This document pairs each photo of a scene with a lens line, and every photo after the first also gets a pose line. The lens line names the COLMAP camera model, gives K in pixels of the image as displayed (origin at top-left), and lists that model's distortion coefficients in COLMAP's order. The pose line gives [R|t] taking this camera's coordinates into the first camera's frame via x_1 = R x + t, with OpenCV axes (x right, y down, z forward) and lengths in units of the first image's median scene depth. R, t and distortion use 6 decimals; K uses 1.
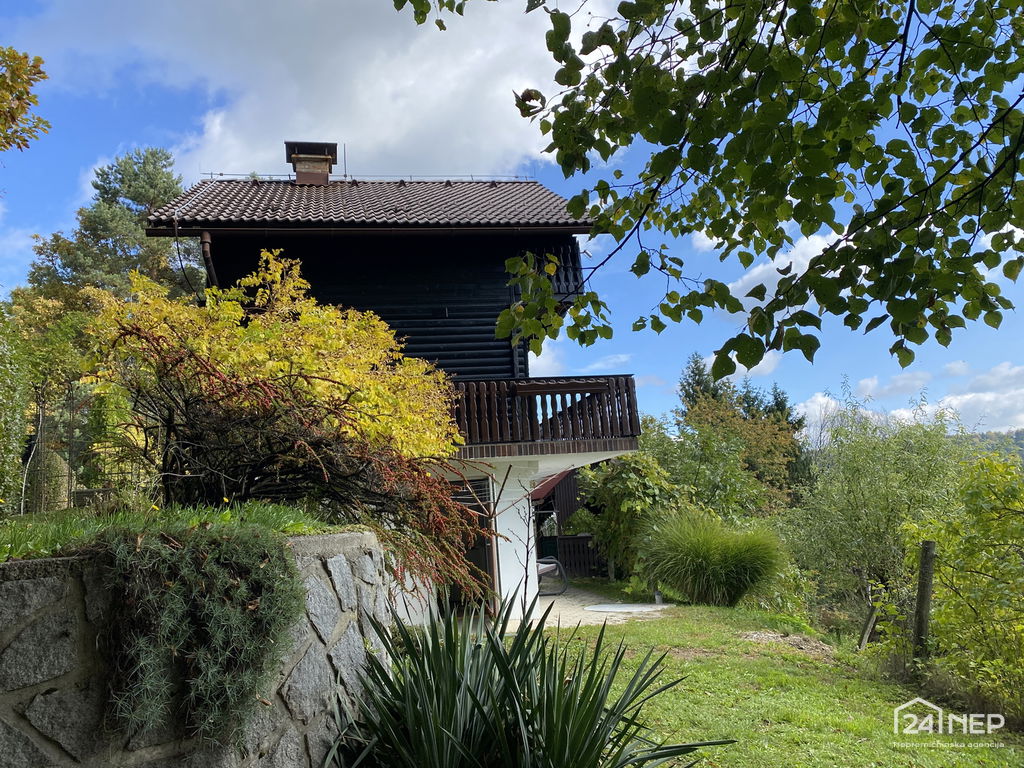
lens RADIAL K [[825.5, 0, 513.7], [0, 825.5, 384.7], [0, 0, 1]] dist [0.022396, 0.006983]
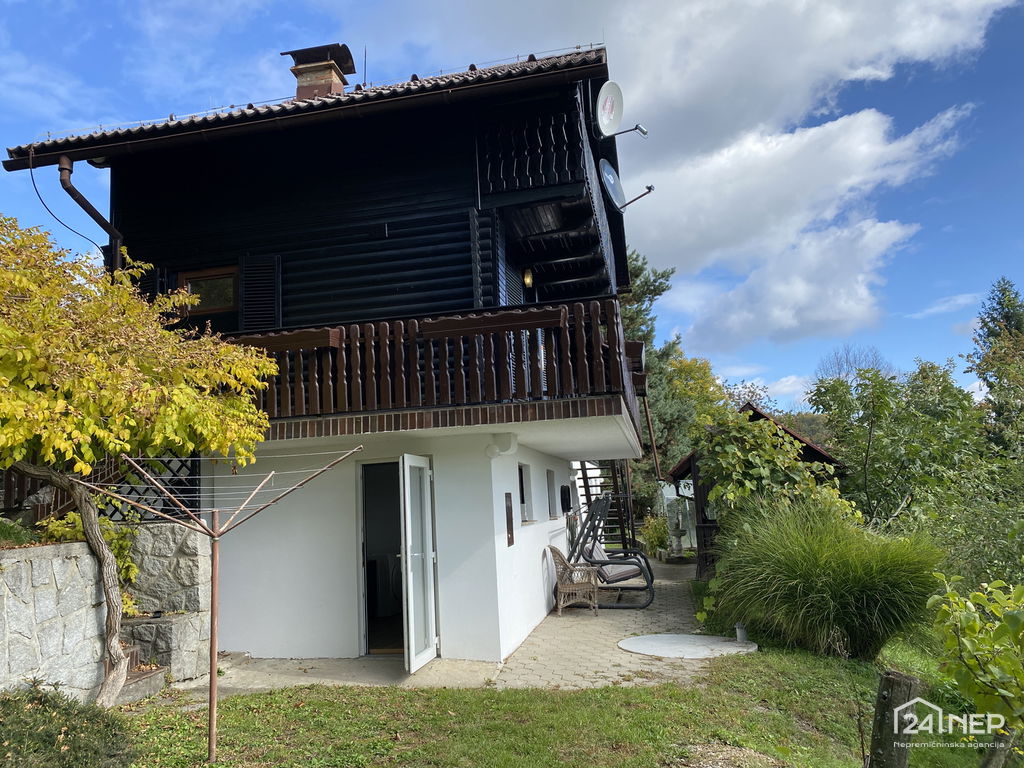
lens RADIAL K [[825.5, 0, 510.1], [0, 825.5, 381.8], [0, 0, 1]] dist [0.022396, 0.006983]
pose [[0.926045, -0.037557, -0.375540, 0.239428], [0.053614, 0.998036, 0.032394, 0.022625], [0.373586, -0.050132, 0.926240, 0.301669]]
